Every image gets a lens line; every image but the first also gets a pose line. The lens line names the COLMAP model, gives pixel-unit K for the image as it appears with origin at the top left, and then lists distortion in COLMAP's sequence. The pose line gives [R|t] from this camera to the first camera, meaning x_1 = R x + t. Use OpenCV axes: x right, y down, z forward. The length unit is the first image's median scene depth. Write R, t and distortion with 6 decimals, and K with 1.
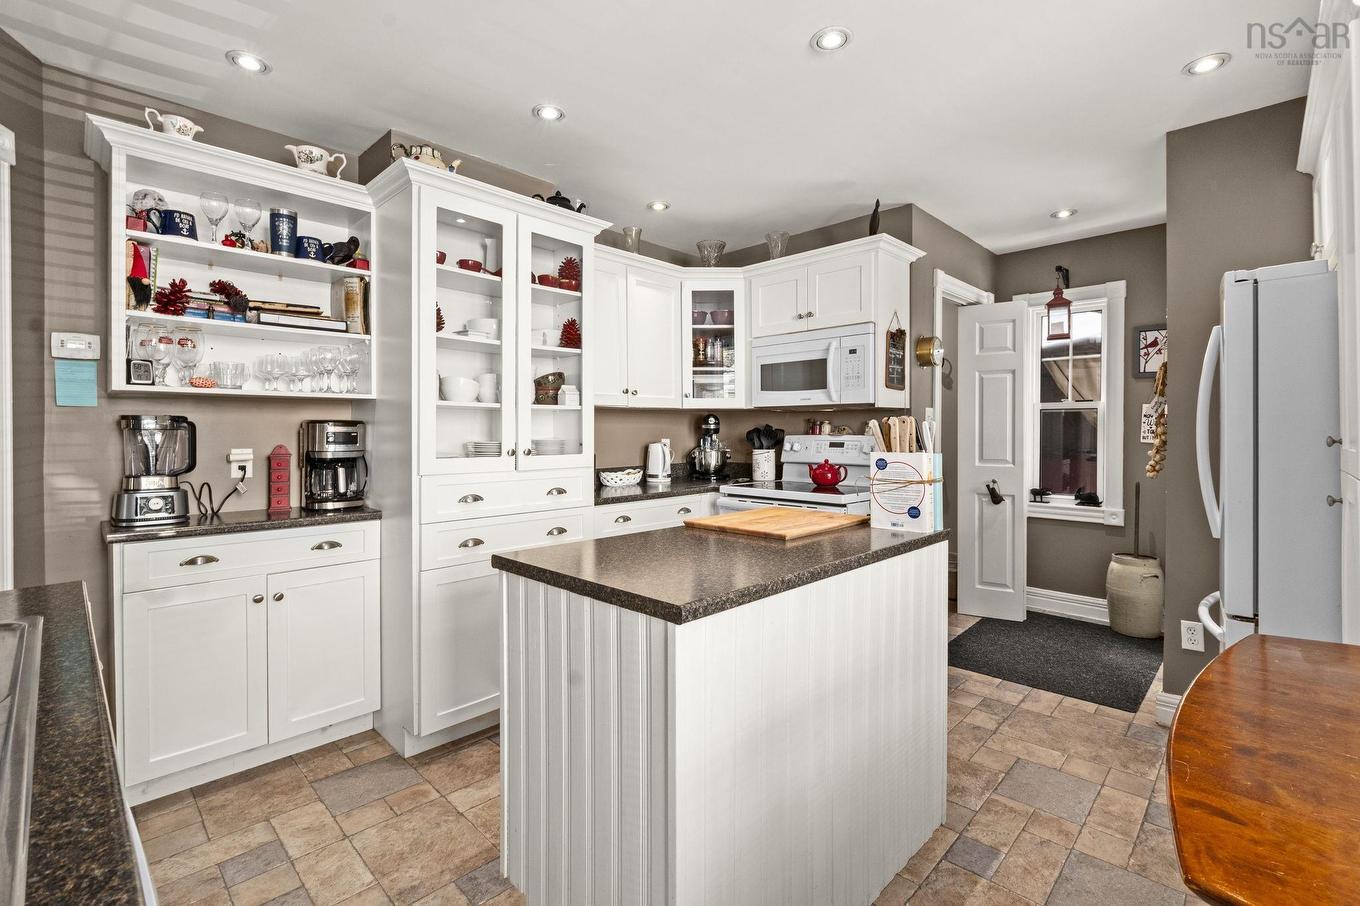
lens RADIAL K [[608.2, 0, 679.4], [0, 608.2, 434.4], [0, 0, 1]] dist [0.002516, -0.001020]
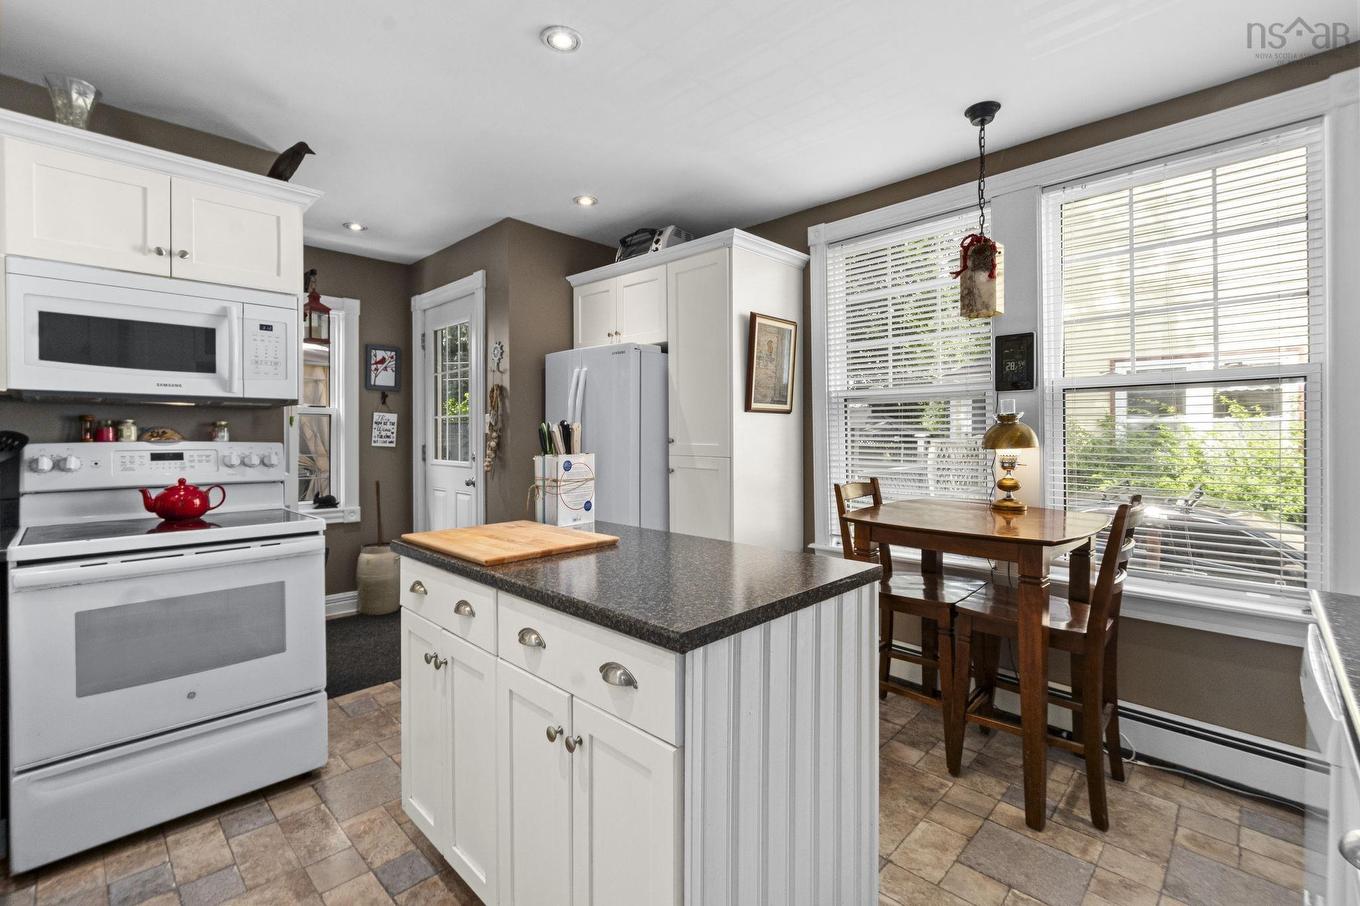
lens RADIAL K [[608.2, 0, 682.2], [0, 608.2, 440.0], [0, 0, 1]] dist [0.002516, -0.001020]
pose [[-0.022934, -0.006190, 0.999718, -0.426283], [0.007225, 0.999954, 0.006358, -0.001000], [-0.999711, 0.007369, -0.022888, 0.472034]]
